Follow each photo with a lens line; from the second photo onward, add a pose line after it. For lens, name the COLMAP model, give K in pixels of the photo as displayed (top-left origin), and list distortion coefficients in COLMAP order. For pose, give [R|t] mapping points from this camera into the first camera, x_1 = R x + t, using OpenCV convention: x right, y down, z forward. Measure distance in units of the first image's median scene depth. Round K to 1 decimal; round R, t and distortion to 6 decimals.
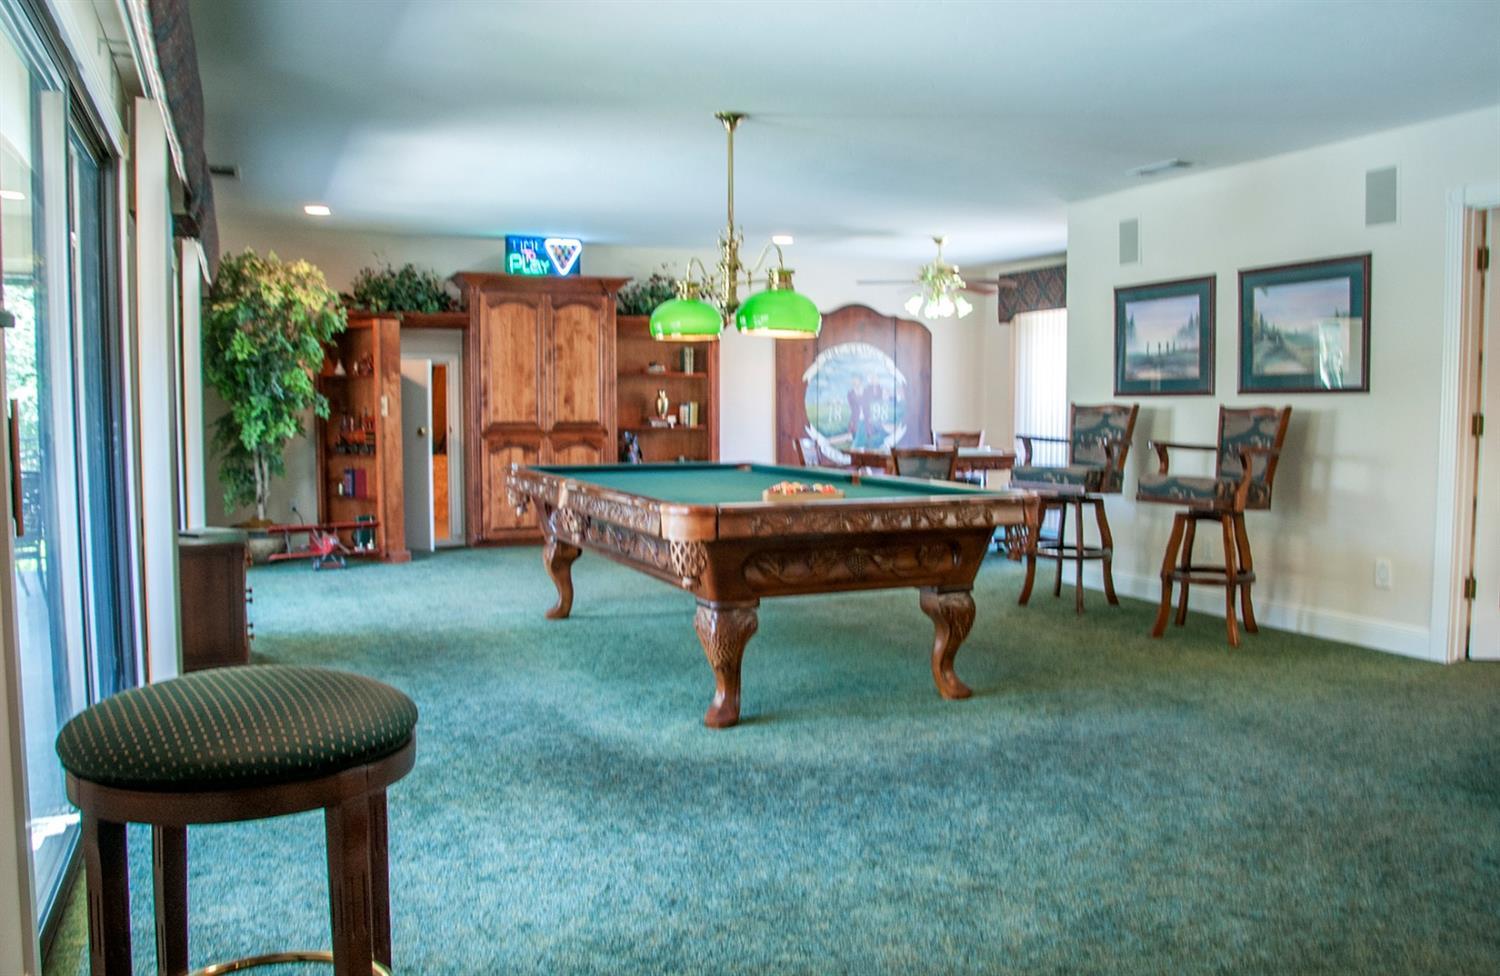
lens RADIAL K [[1206.4, 0, 750.2], [0, 1206.4, 484.0], [0, 0, 1]] dist [0.011062, 0.004300]
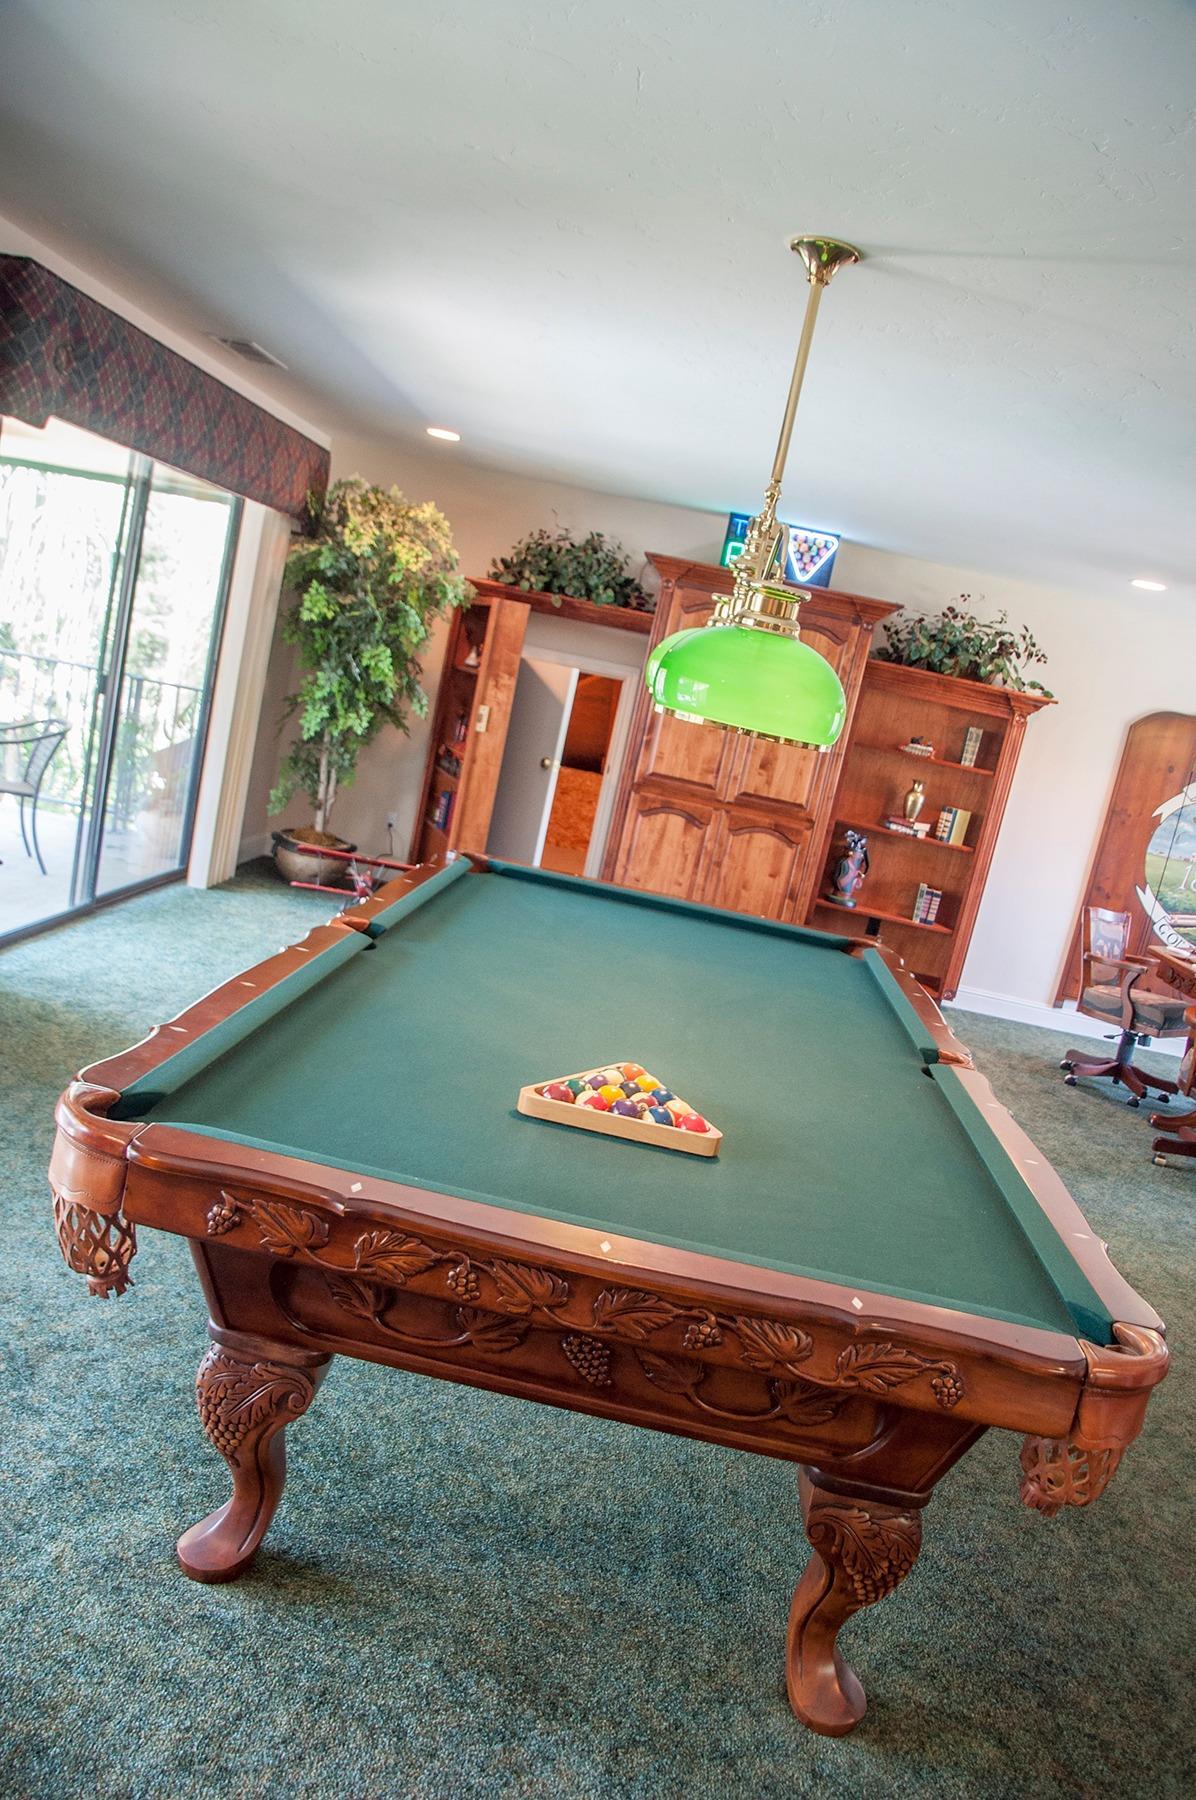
lens RADIAL K [[1304.8, 0, 582.6], [0, 1304.8, 948.3], [0, 0, 1]] dist [-0.075901, 0.000856]
pose [[0.861724, 0.278012, -0.424430, 0.104521], [-0.236366, 0.960166, 0.149037, -0.055849], [0.448957, -0.028109, 0.893111, 0.292495]]
